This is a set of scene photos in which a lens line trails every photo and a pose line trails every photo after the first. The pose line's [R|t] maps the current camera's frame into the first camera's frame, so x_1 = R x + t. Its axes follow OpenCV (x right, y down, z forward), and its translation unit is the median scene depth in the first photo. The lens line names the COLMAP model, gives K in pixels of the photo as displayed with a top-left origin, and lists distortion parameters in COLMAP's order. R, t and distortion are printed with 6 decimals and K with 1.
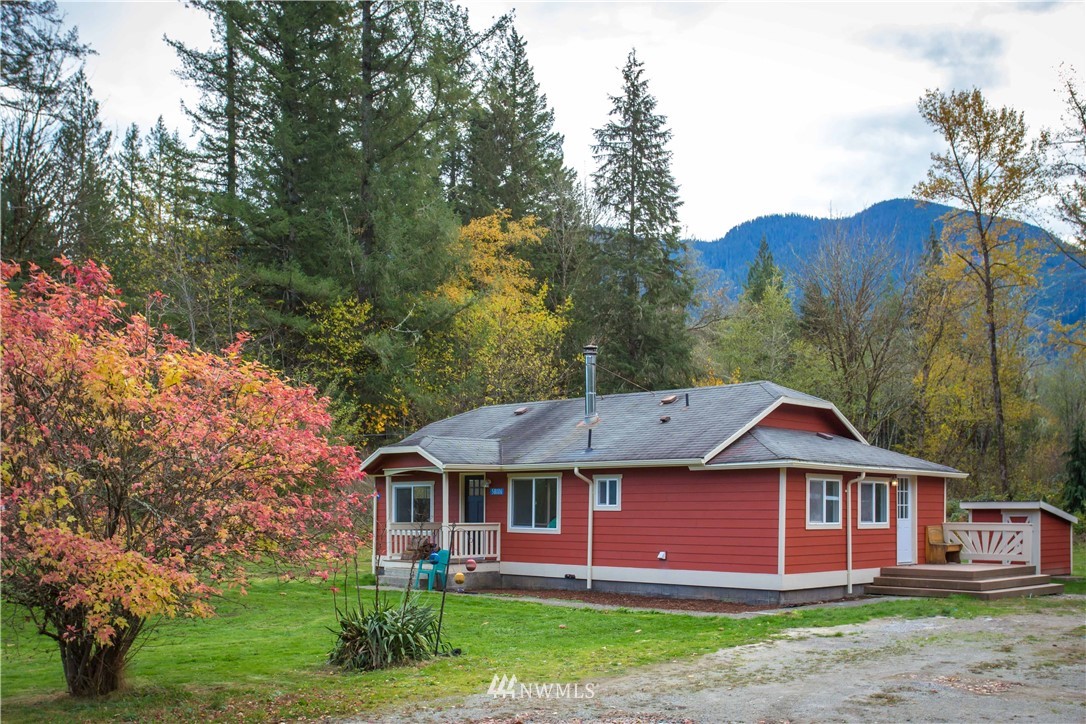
lens RADIAL K [[1180.5, 0, 602.1], [0, 1180.5, 462.3], [0, 0, 1]] dist [0.181300, -0.043436]
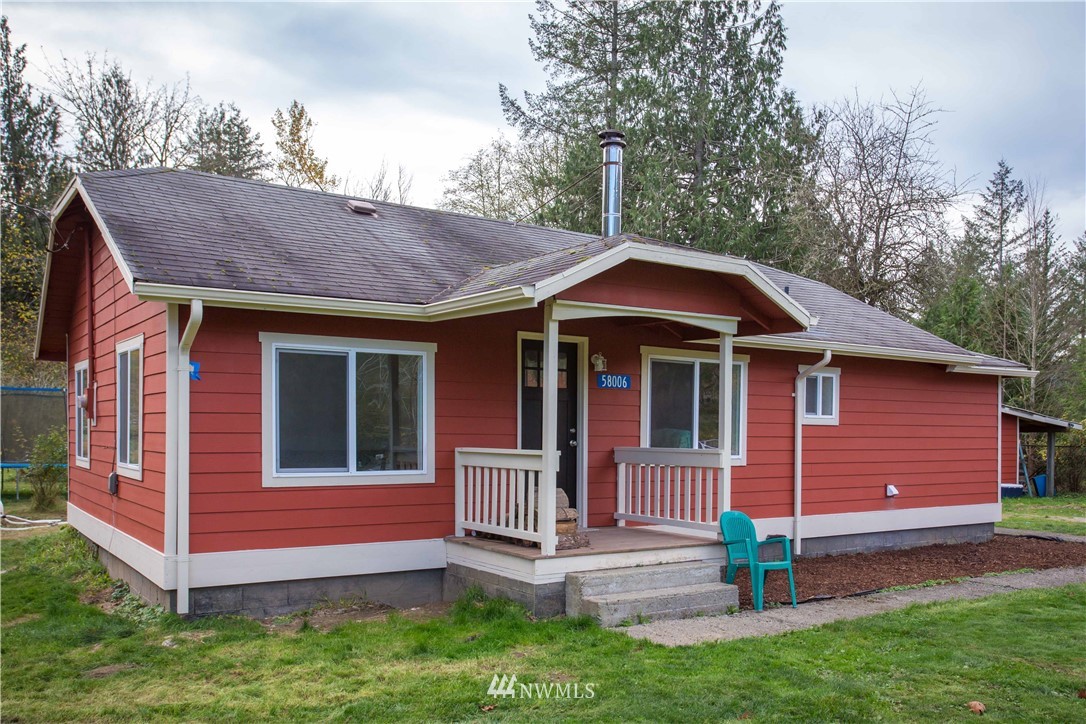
lens RADIAL K [[976.6, 0, 615.8], [0, 976.6, 431.7], [0, 0, 1]] dist [0.006382, 0.006490]
pose [[0.205677, 0.005787, 0.978603, -0.270570], [-0.040031, 0.999195, 0.002505, 0.024948], [-0.977801, -0.039690, 0.205743, 0.523053]]
